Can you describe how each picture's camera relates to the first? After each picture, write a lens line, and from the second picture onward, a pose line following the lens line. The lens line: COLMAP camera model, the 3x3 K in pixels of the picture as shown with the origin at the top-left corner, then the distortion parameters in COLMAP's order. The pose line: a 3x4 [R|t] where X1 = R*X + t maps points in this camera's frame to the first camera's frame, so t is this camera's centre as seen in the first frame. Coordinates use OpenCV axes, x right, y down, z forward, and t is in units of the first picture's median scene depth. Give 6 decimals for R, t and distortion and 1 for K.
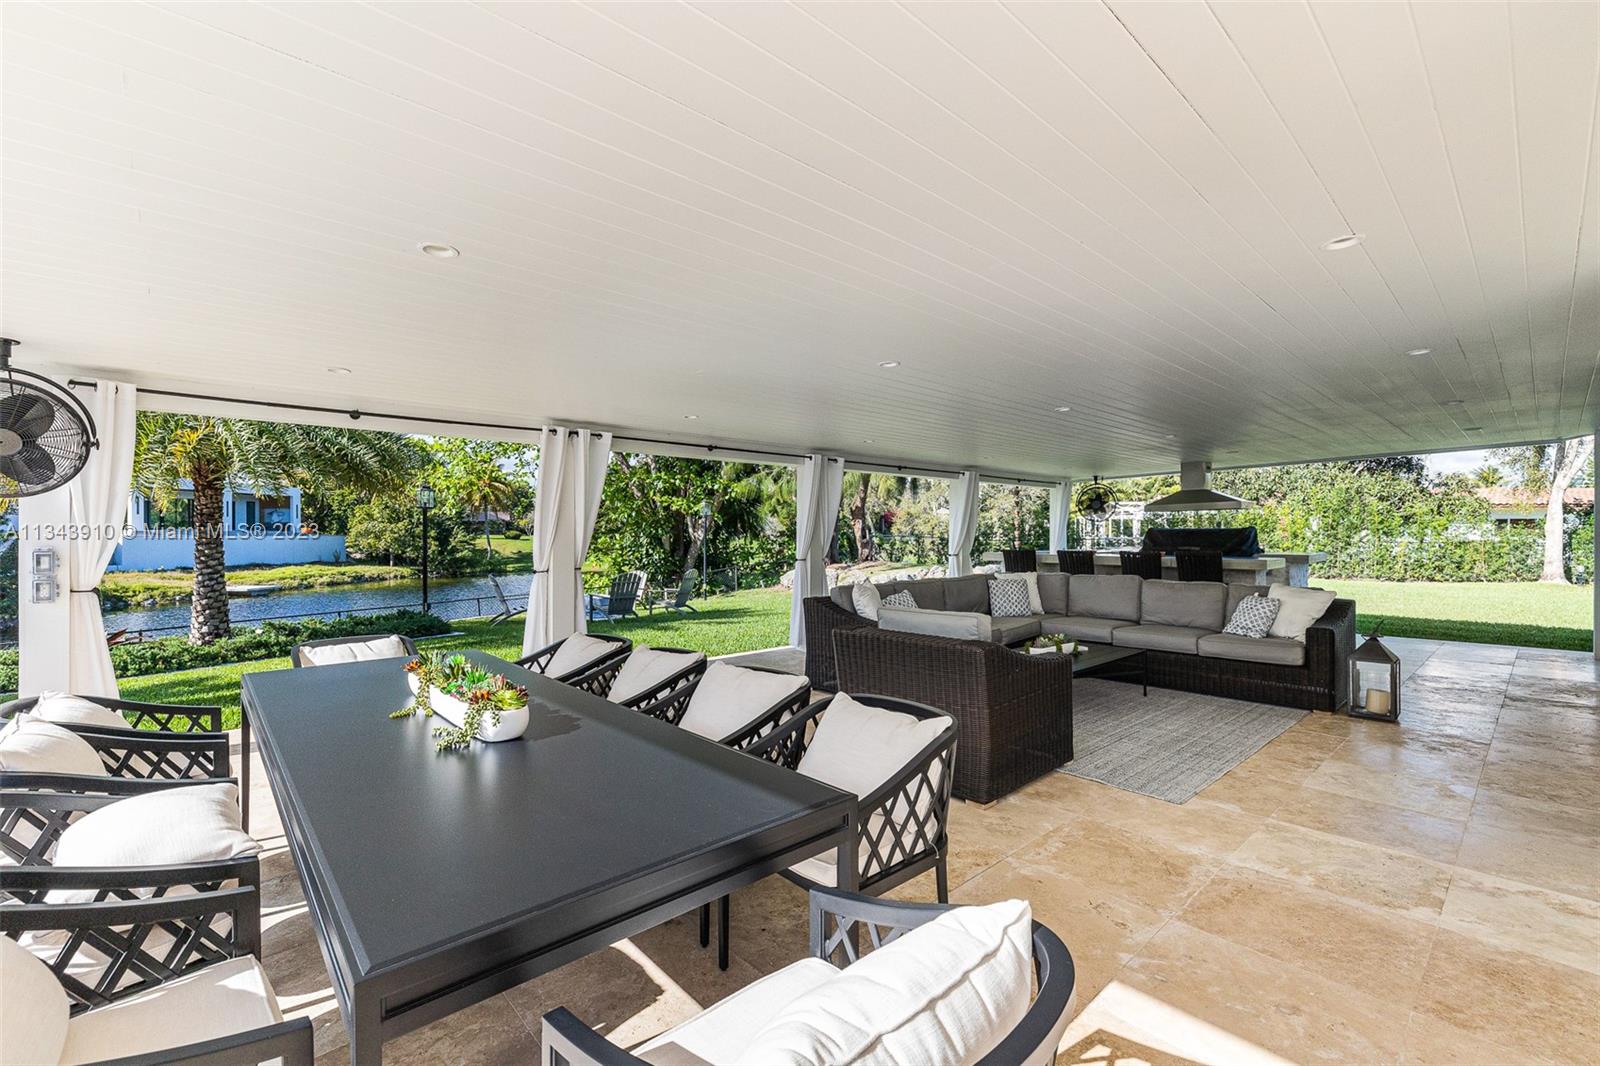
lens RADIAL K [[683.2, 0, 800.0], [0, 683.2, 533.0], [0, 0, 1]] dist [-0.001148, -0.000482]
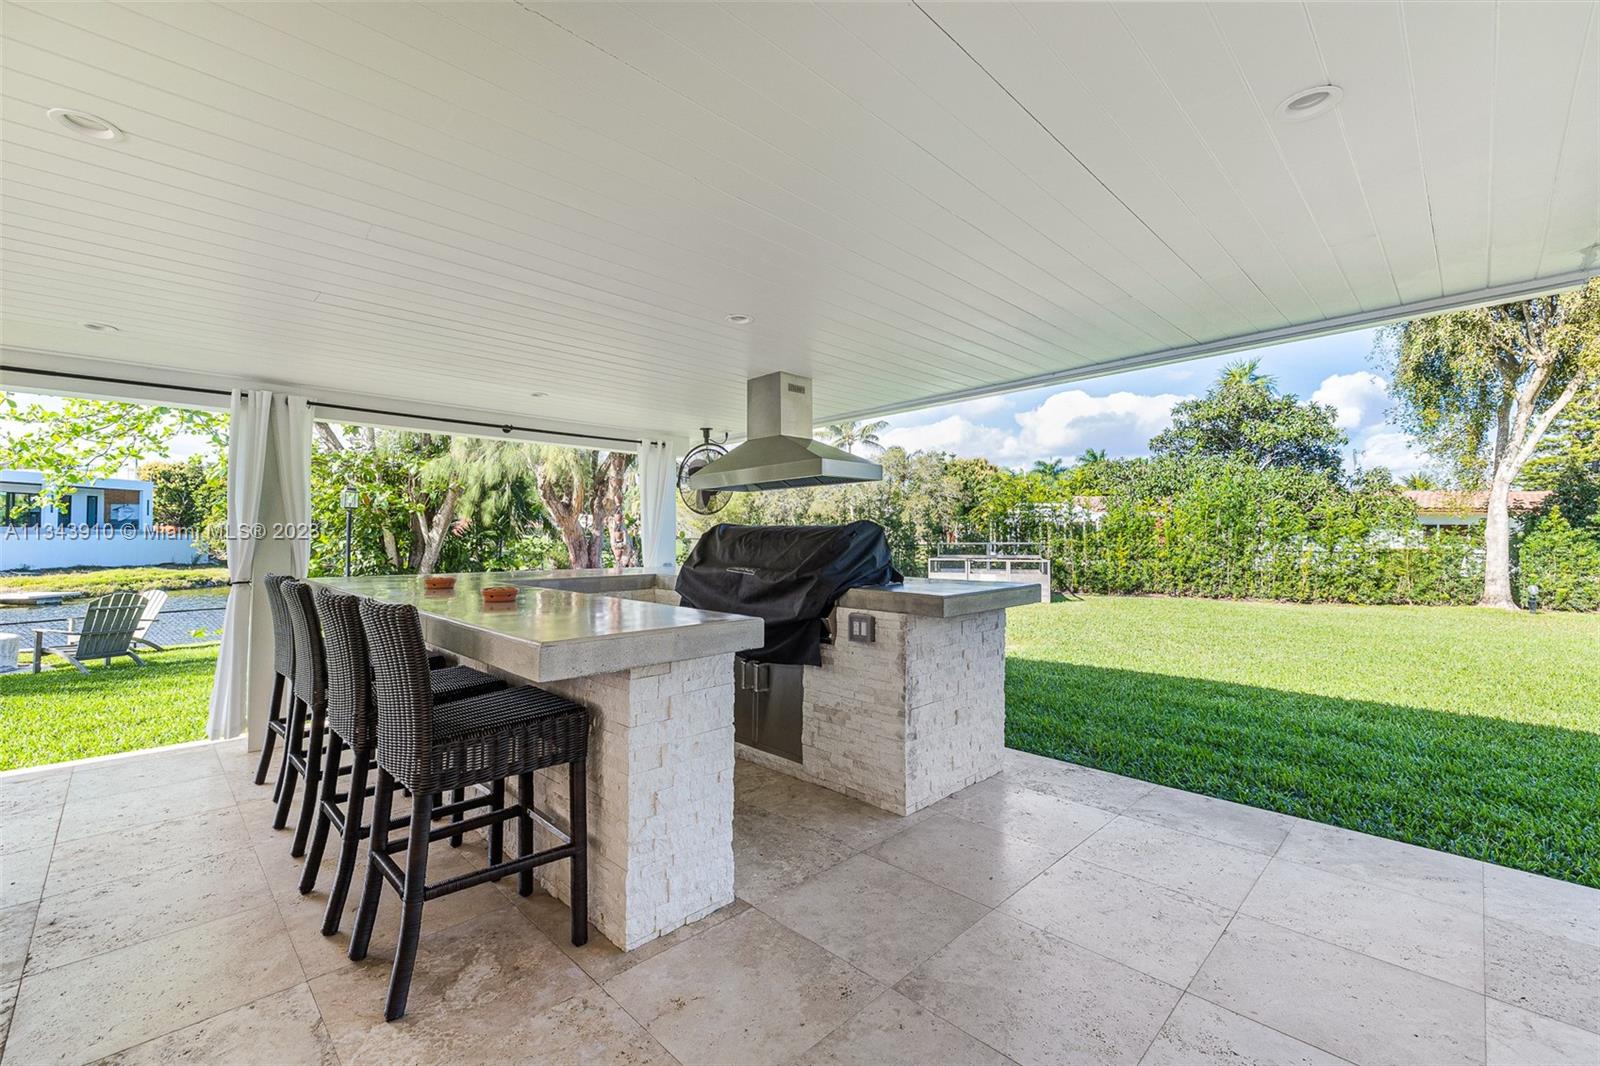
lens RADIAL K [[688.7, 0, 796.7], [0, 688.7, 518.7], [0, 0, 1]] dist [0.000998, 0.000282]
pose [[0.998373, 0.008943, 0.056318, 0.267358], [-0.007511, 0.999644, -0.025598, 0.000770], [-0.056527, 0.025133, 0.998085, 0.260167]]
